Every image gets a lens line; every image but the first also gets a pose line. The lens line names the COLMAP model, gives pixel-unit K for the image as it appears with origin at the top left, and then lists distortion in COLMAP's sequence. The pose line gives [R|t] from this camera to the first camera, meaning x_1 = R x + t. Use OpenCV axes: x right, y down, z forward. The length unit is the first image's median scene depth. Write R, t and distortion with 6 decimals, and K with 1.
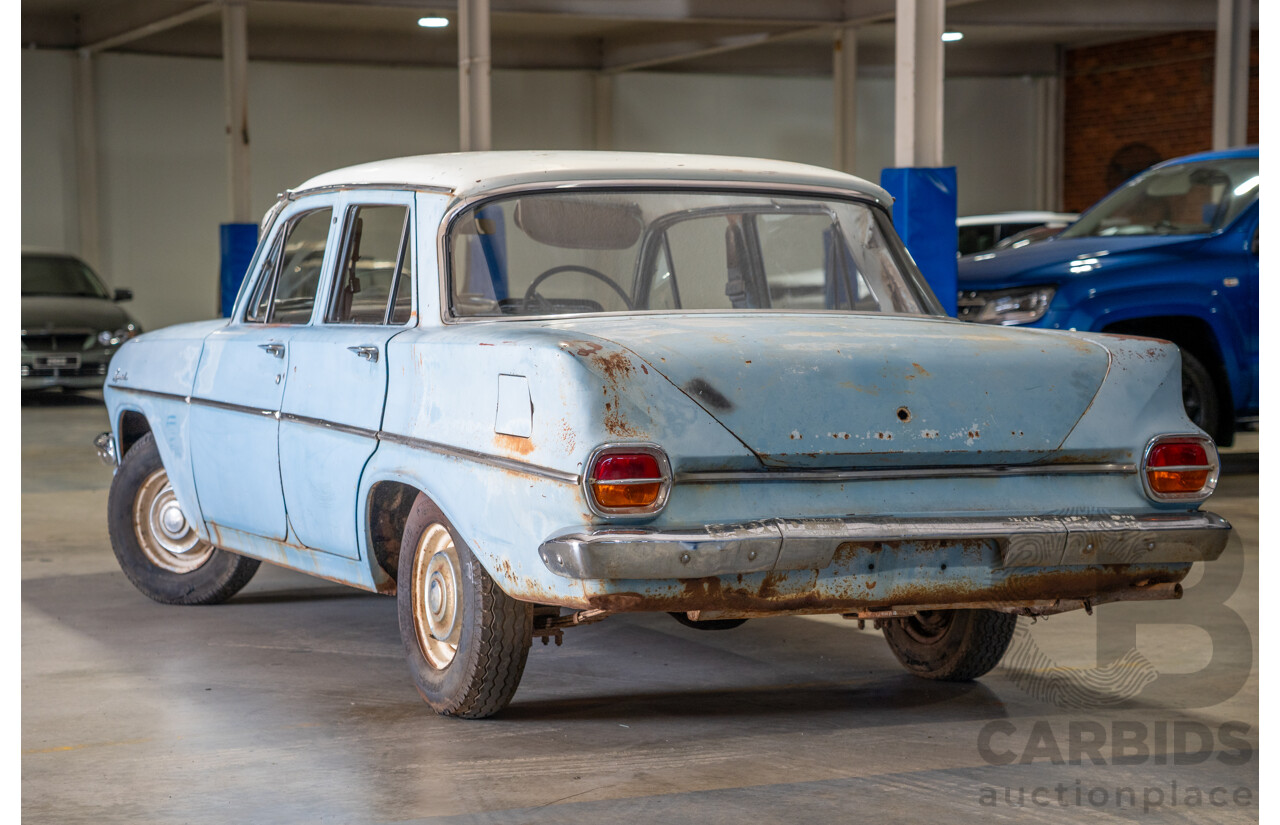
lens RADIAL K [[2852.3, 0, 640.0], [0, 2852.3, 412.5], [0, 0, 1]] dist [0.567789, 0.216123]
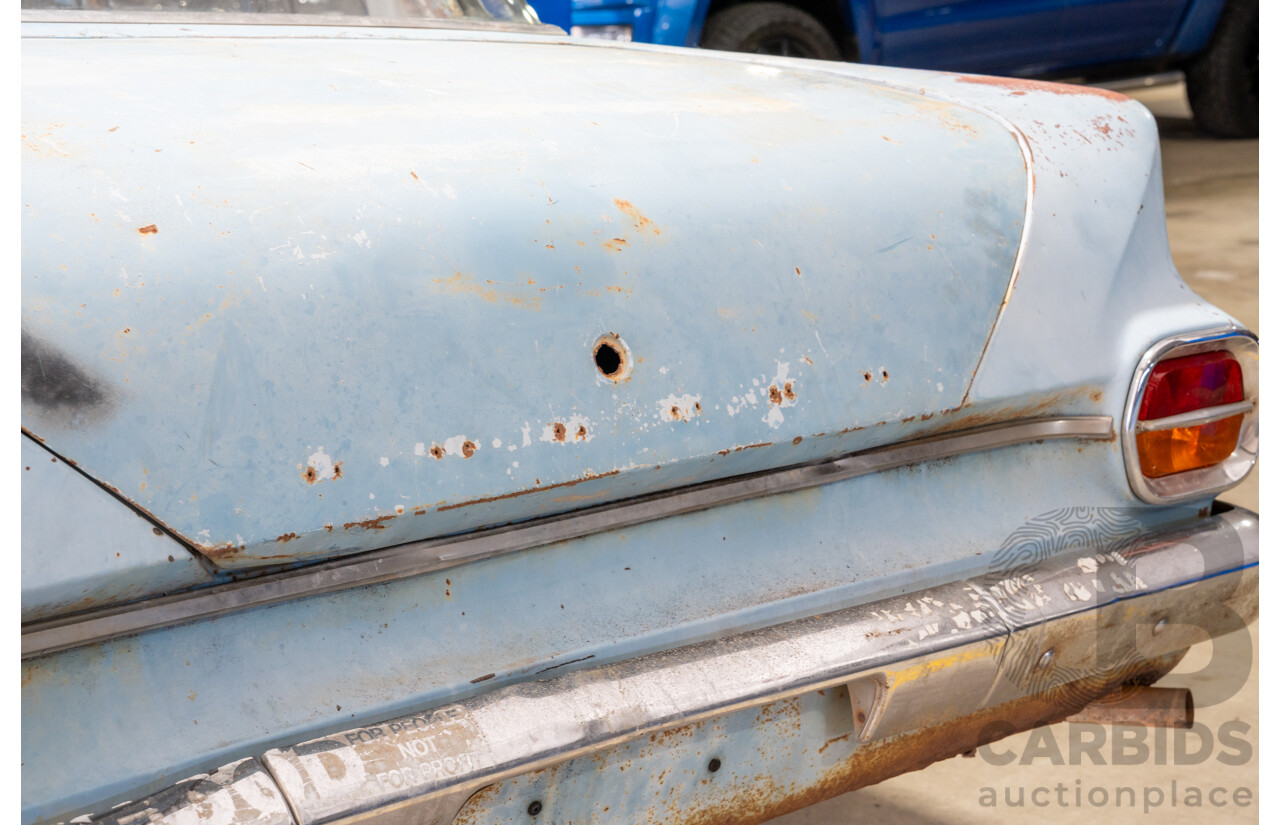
lens RADIAL K [[2362.2, 0, 640.0], [0, 2362.2, 412.5], [0, 0, 1]] dist [0.433469, 0.051071]
pose [[0.956301, -0.057792, 0.286614, 0.013230], [0.010957, 0.986666, 0.162390, -0.039131], [-0.292177, -0.152153, 0.944183, 0.728743]]
